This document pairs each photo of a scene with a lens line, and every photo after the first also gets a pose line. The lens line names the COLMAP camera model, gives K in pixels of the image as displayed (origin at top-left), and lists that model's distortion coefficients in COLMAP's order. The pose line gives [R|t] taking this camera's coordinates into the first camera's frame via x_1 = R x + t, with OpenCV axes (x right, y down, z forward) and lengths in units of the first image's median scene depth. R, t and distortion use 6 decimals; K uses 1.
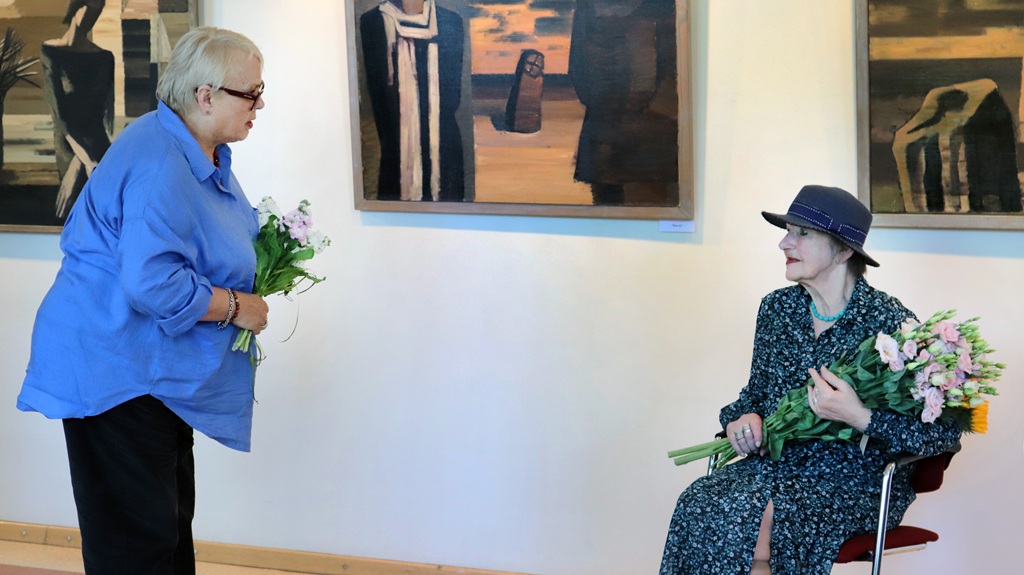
lens RADIAL K [[2349.0, 0, 512.0], [0, 2349.0, 287.5], [0, 0, 1]] dist [-0.017081, 0.113709]
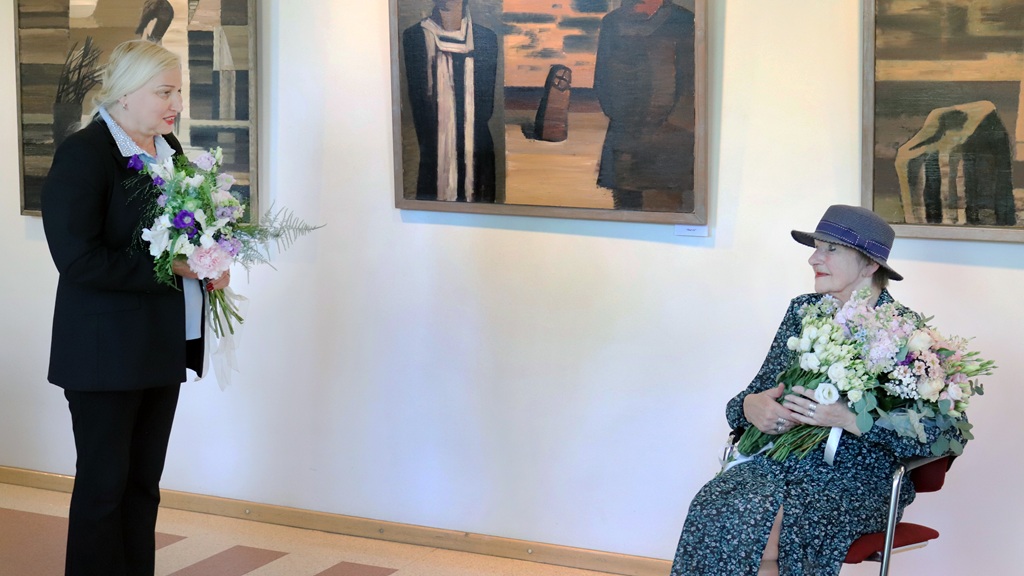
lens RADIAL K [[1873.3, 0, 512.0], [0, 1873.3, 288.0], [0, 0, 1]] dist [-0.040716, 0.051806]
pose [[0.999787, 0.018831, -0.008464, -0.004512], [-0.018659, 0.999626, 0.019989, -0.014803], [0.008837, -0.019827, 0.999764, 0.129947]]
